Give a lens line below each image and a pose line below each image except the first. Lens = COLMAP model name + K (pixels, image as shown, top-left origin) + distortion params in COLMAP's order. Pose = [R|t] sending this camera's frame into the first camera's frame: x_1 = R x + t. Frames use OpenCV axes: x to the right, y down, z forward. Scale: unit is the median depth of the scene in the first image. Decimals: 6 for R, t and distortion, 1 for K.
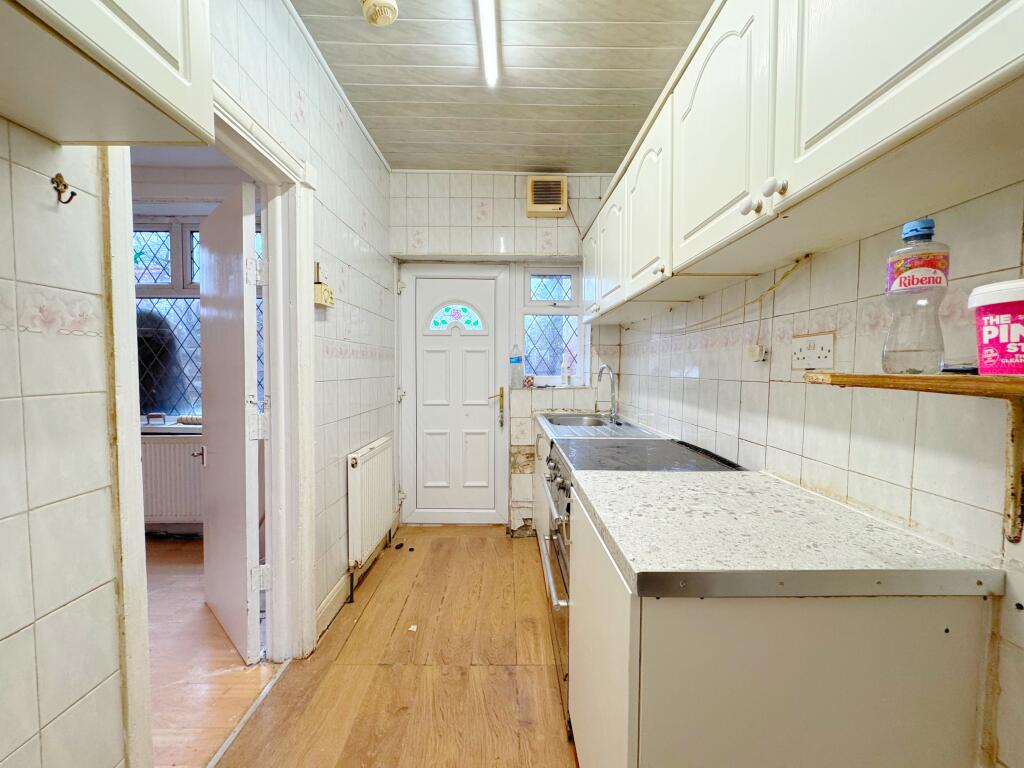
lens RADIAL K [[407.4, 0, 512.1], [0, 407.4, 386.9], [0, 0, 1]] dist [0.000156, 0.000311]
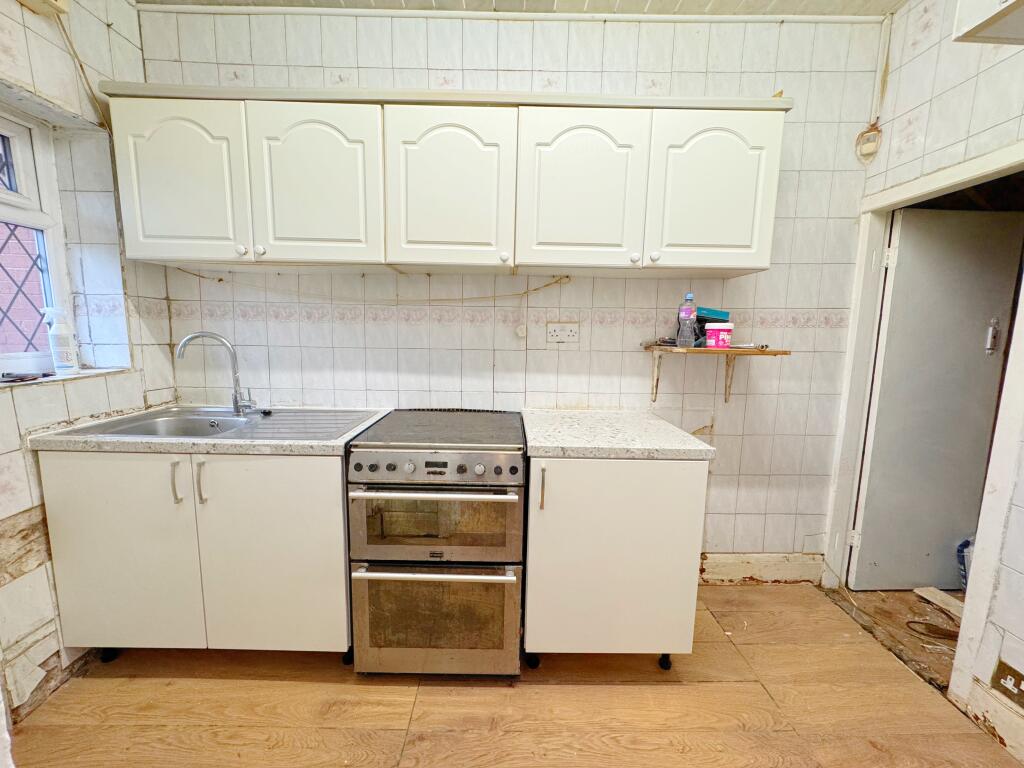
lens RADIAL K [[407.4, 0, 510.9], [0, 407.4, 381.9], [0, 0, 1]] dist [0.000156, 0.000311]
pose [[0.010585, -0.141593, 0.989868, -0.834874], [0.028930, 0.989553, 0.141239, -0.103617], [-0.999525, 0.027142, 0.014571, 0.969185]]
